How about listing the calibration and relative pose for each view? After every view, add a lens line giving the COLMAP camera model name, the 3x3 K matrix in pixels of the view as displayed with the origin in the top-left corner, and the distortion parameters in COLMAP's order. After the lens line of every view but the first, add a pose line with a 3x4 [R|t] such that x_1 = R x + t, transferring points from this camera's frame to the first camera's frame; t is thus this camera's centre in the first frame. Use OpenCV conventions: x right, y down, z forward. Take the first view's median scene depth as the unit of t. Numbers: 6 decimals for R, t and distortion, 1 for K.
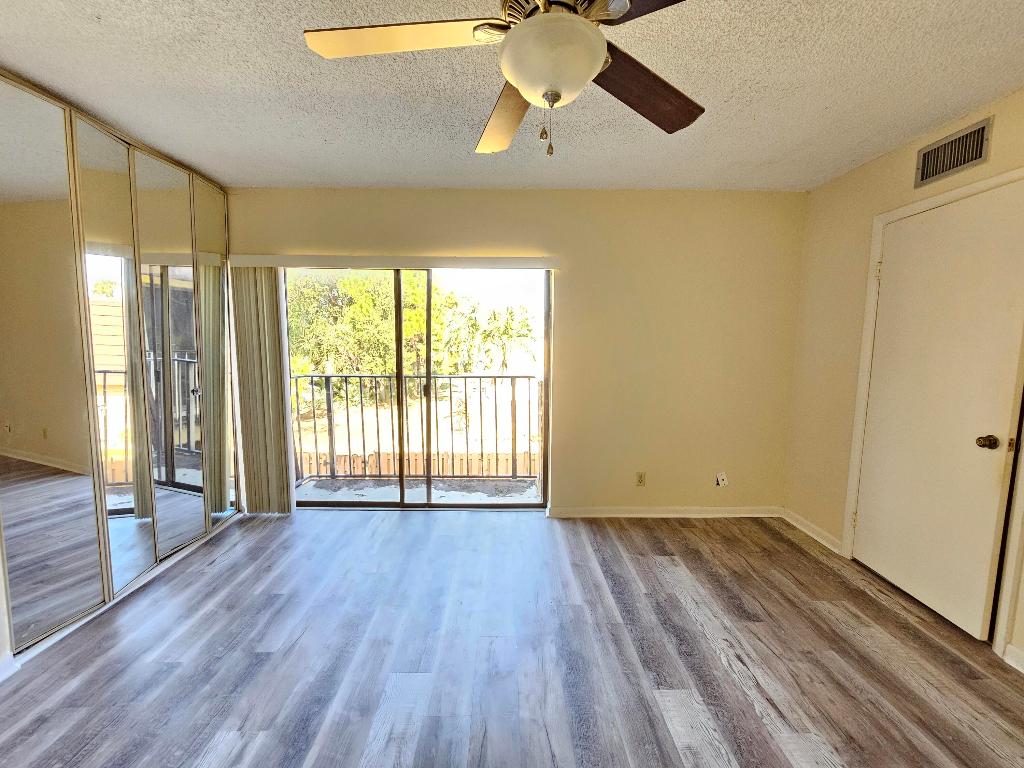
lens RADIAL K [[421.1, 0, 514.0], [0, 421.1, 389.4], [0, 0, 1]] dist [-0.001062, -0.000174]
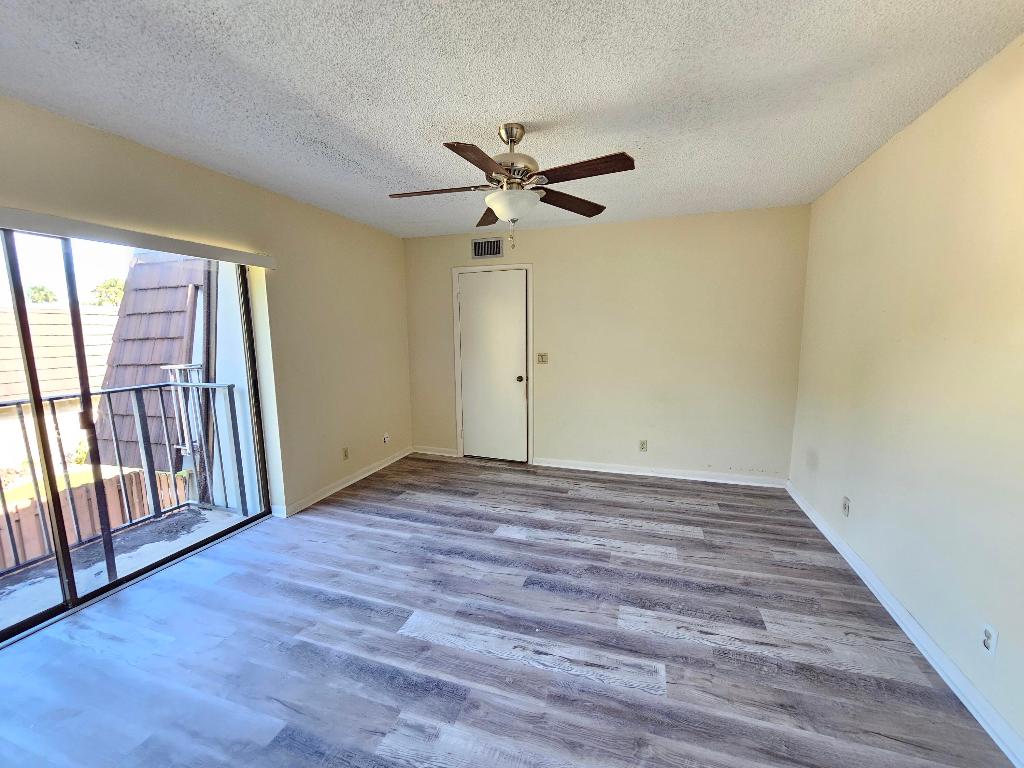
lens RADIAL K [[414.7, 0, 513.3], [0, 414.7, 389.5], [0, 0, 1]] dist [-0.001777, 0.000083]
pose [[0.327804, -0.141275, 0.934123, -0.815284], [0.110713, 0.987688, 0.110524, -0.059627], [-0.938236, 0.067189, 0.339409, 0.181997]]
